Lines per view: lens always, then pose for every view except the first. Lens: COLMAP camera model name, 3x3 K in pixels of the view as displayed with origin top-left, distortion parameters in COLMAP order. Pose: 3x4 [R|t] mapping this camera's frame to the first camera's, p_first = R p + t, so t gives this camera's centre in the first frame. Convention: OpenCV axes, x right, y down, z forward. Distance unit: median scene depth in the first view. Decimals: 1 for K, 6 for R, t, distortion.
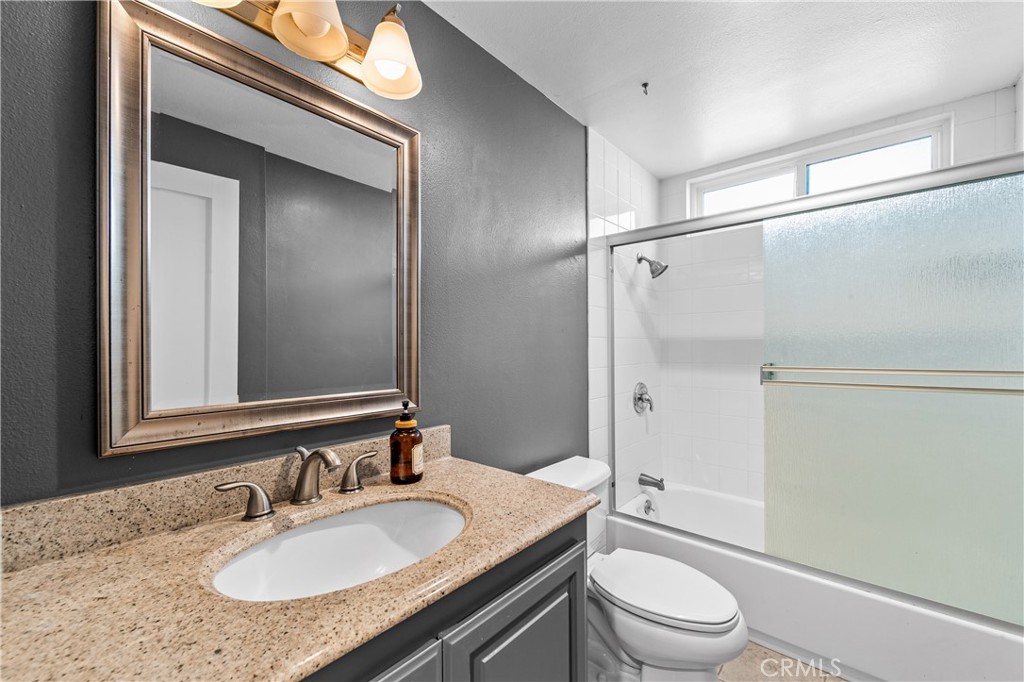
lens RADIAL K [[404.5, 0, 512.9], [0, 404.5, 344.8], [0, 0, 1]] dist [-0.000858, -0.000162]
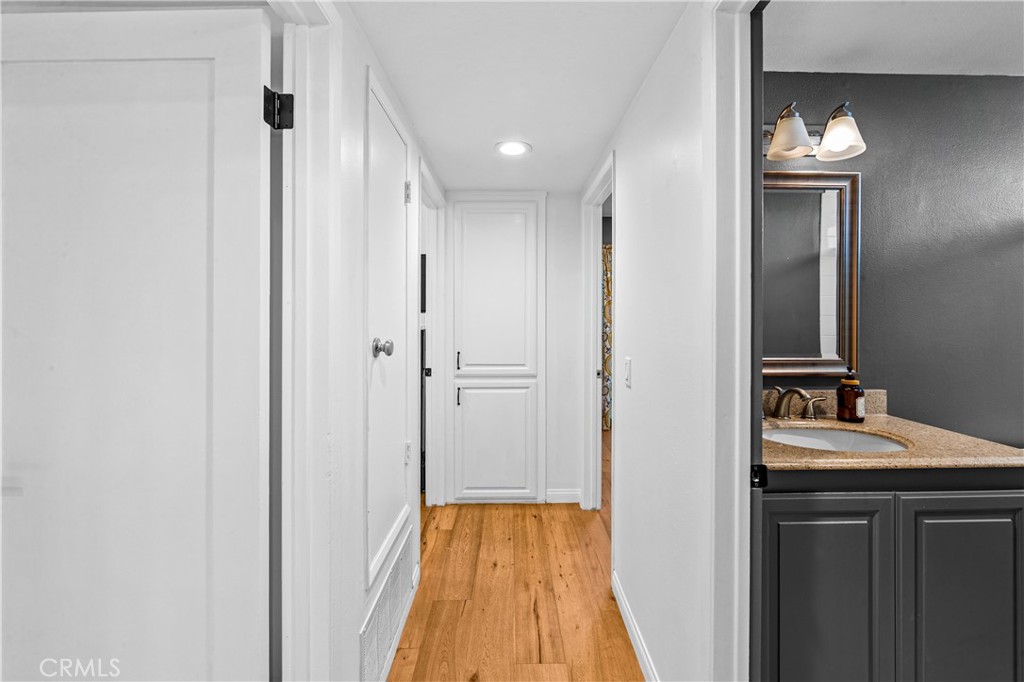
lens RADIAL K [[404.5, 0, 532.0], [0, 404.5, 315.6], [0, 0, 1]] dist [-0.000858, -0.000162]
pose [[0.674130, 0.005253, -0.738594, 0.039460], [0.001061, 0.999967, 0.008081, -0.059865], [0.738612, -0.006232, 0.674102, -0.854983]]
